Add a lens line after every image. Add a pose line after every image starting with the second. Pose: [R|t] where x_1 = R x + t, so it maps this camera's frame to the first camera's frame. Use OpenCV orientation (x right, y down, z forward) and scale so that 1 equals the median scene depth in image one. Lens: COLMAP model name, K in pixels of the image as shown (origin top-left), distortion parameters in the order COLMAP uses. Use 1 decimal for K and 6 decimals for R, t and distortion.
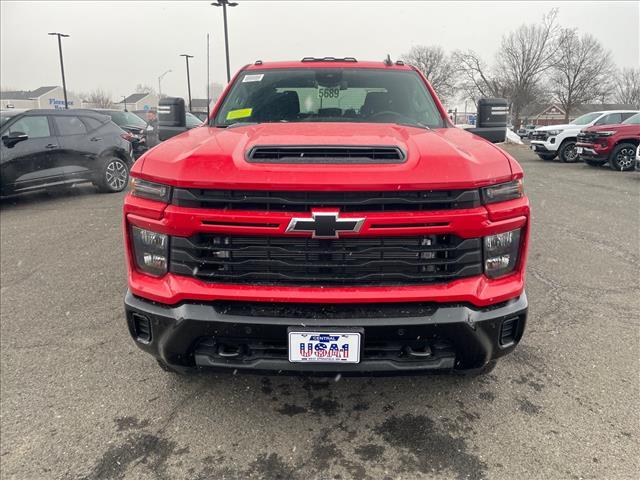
lens RADIAL K [[488.3, 0, 327.3], [0, 488.3, 240.1], [0, 0, 1]] dist [0.096210, -0.125956]
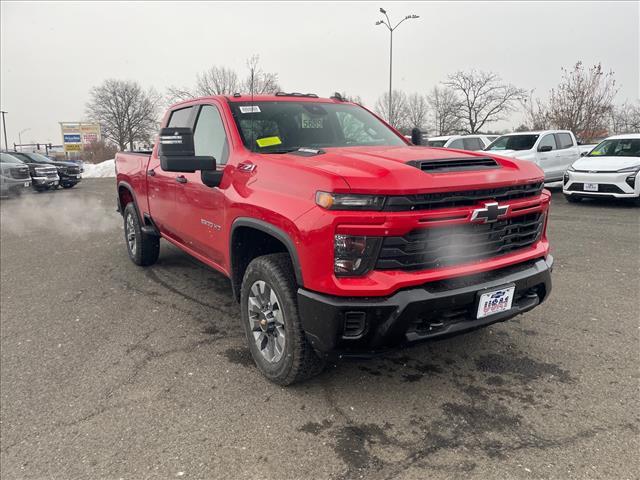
lens RADIAL K [[488.3, 0, 327.3], [0, 488.3, 240.1], [0, 0, 1]] dist [0.096210, -0.125956]
pose [[0.831190, -0.125083, 0.541736, -1.041193], [0.160695, 0.986827, -0.018705, -0.002061], [-0.532260, 0.102602, 0.840340, 0.070036]]
